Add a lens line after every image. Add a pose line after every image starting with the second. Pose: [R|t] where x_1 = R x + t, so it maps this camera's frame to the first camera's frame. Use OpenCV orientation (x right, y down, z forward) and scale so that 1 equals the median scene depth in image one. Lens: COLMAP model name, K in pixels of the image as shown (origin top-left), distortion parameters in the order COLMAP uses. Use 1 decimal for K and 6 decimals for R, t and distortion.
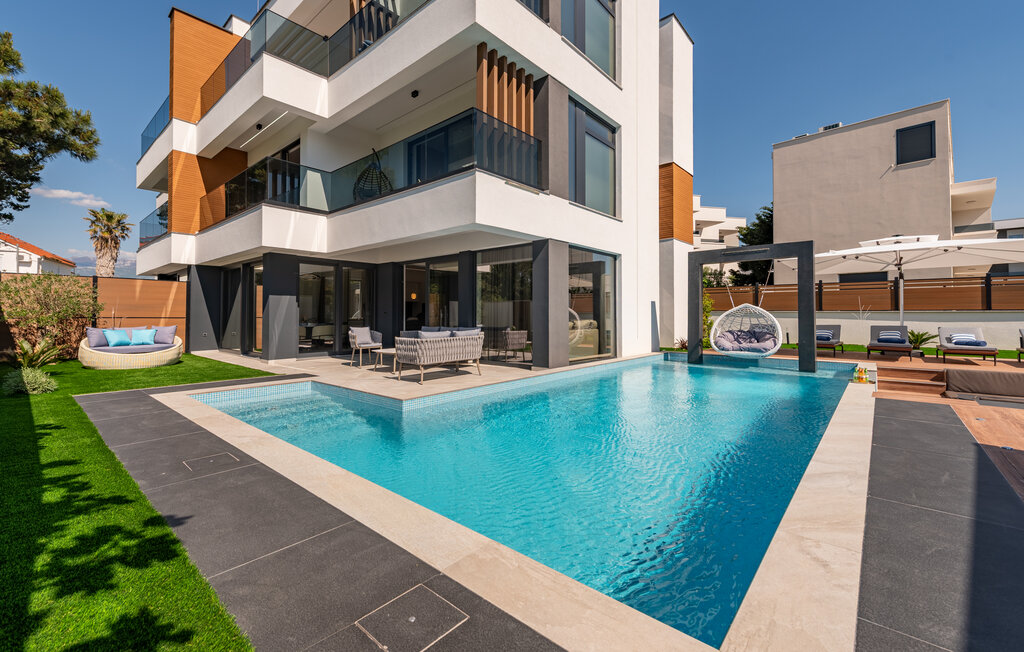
lens RADIAL K [[421.5, 0, 501.0], [0, 421.5, 310.2], [0, 0, 1]] dist [-0.001434, -0.001817]
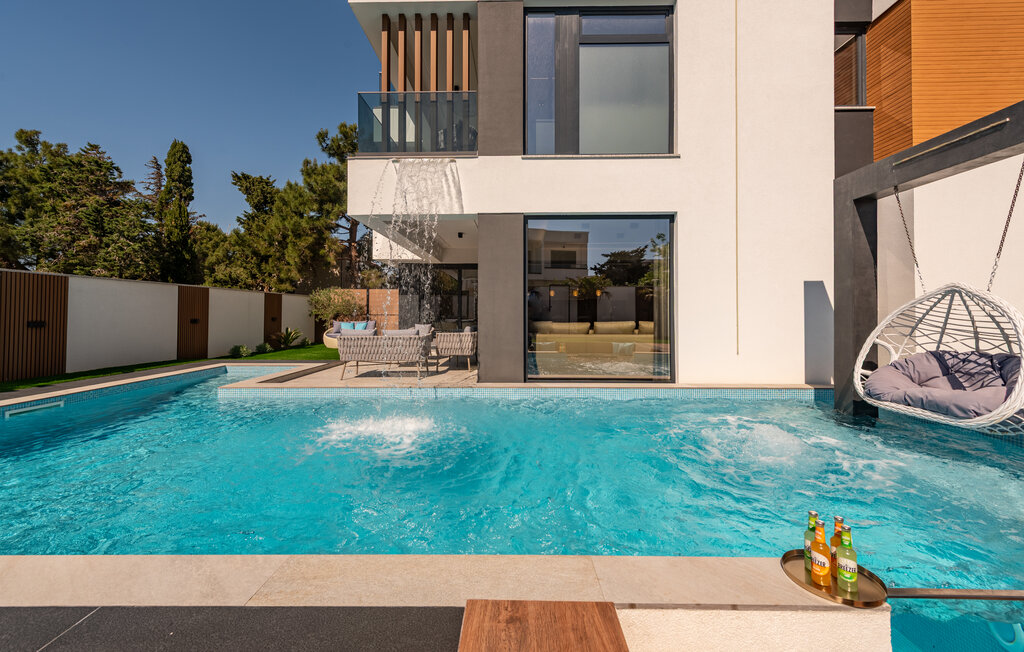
lens RADIAL K [[421.5, 0, 517.7], [0, 421.5, 312.5], [0, 0, 1]] dist [-0.001434, -0.001817]
pose [[0.668527, 0.004772, -0.743673, 0.701151], [0.008377, 0.999868, 0.013946, -0.000367], [0.743641, -0.015553, 0.668398, 0.510649]]
